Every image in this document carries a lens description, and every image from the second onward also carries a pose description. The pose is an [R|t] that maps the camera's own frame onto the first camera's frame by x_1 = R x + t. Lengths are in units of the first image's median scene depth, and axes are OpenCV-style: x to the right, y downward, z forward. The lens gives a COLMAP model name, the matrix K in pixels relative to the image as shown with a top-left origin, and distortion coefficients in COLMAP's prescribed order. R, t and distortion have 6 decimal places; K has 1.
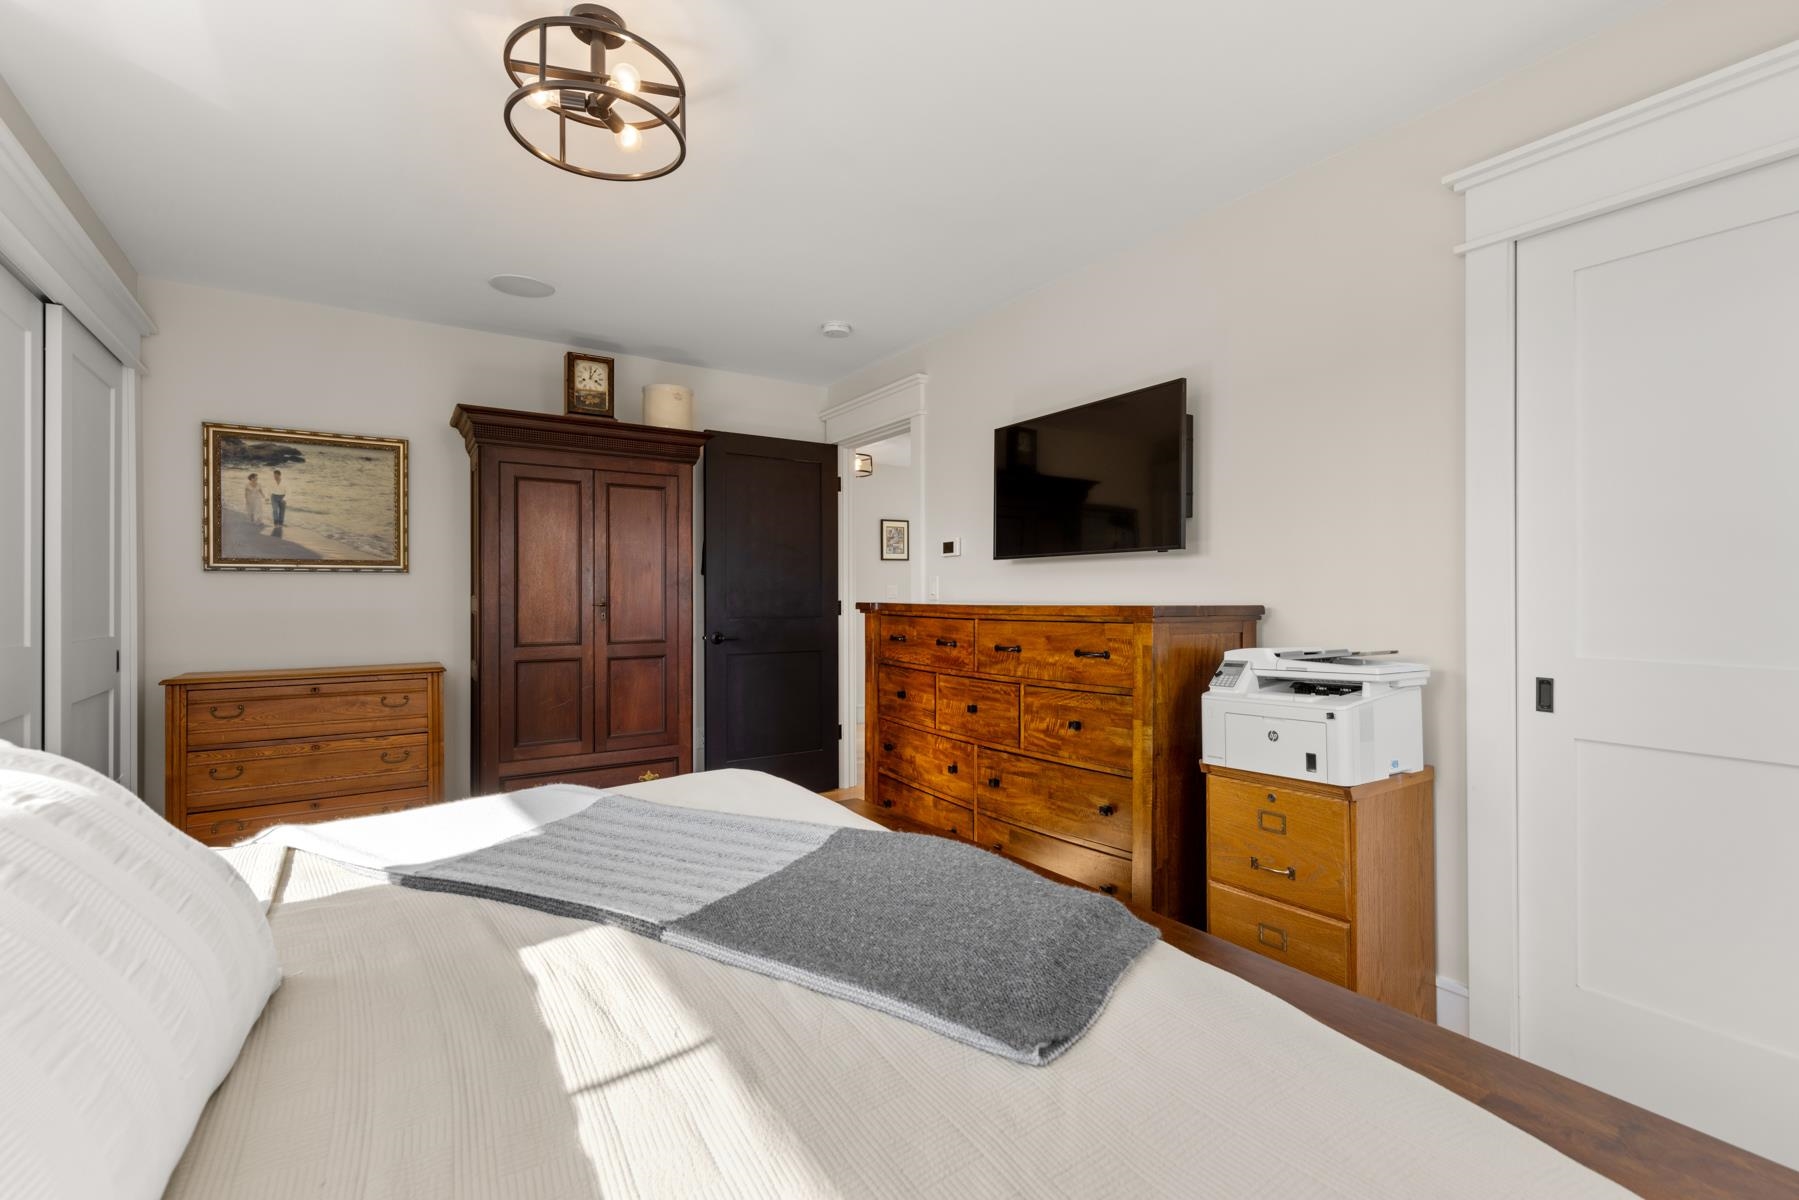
lens RADIAL K [[794.3, 0, 909.9], [0, 794.3, 594.1], [0, 0, 1]] dist [0.001780, 0.000016]
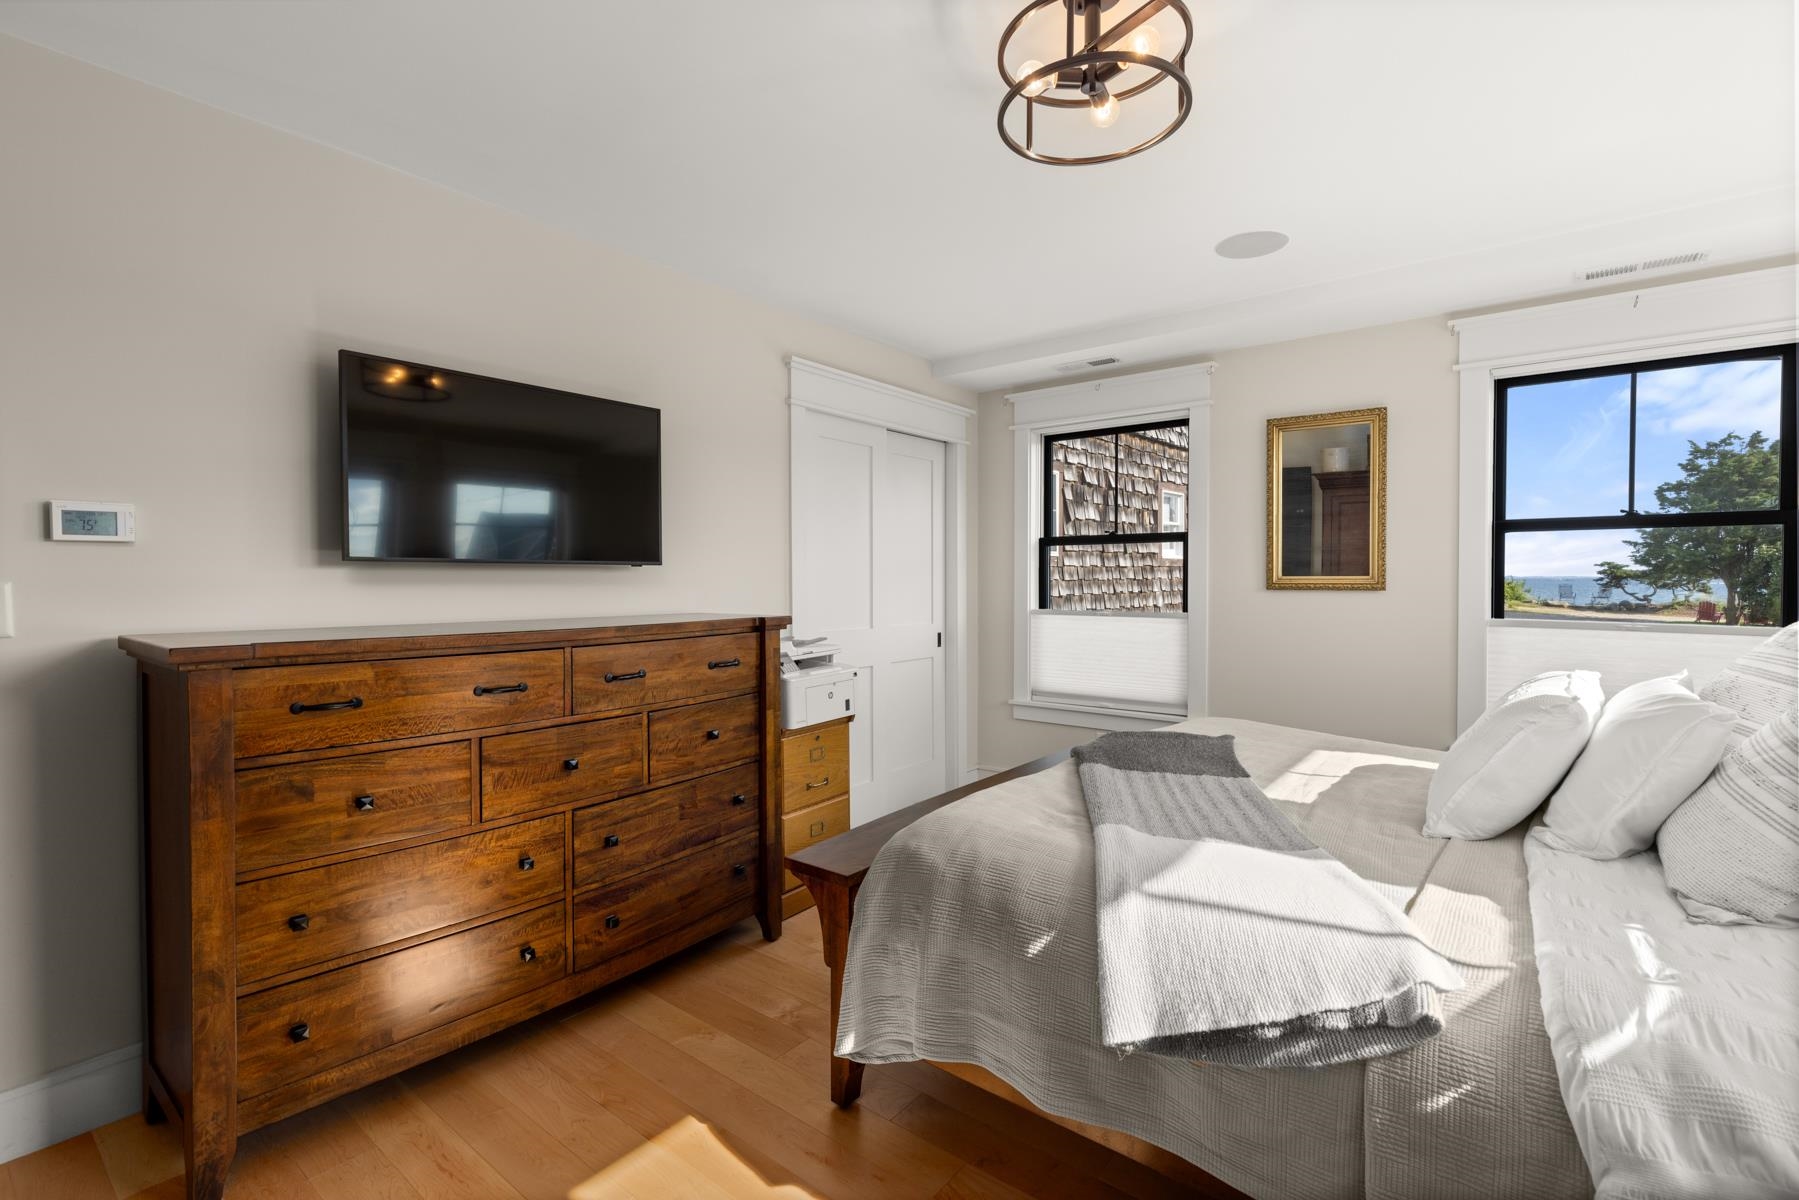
lens RADIAL K [[794.3, 0, 907.4], [0, 794.3, 594.8], [0, 0, 1]] dist [0.001780, 0.000016]
pose [[-0.317909, -0.011705, 0.948049, -1.025098], [0.002614, 0.999909, 0.013222, -0.038653], [-0.948117, 0.006682, -0.317850, 1.293201]]
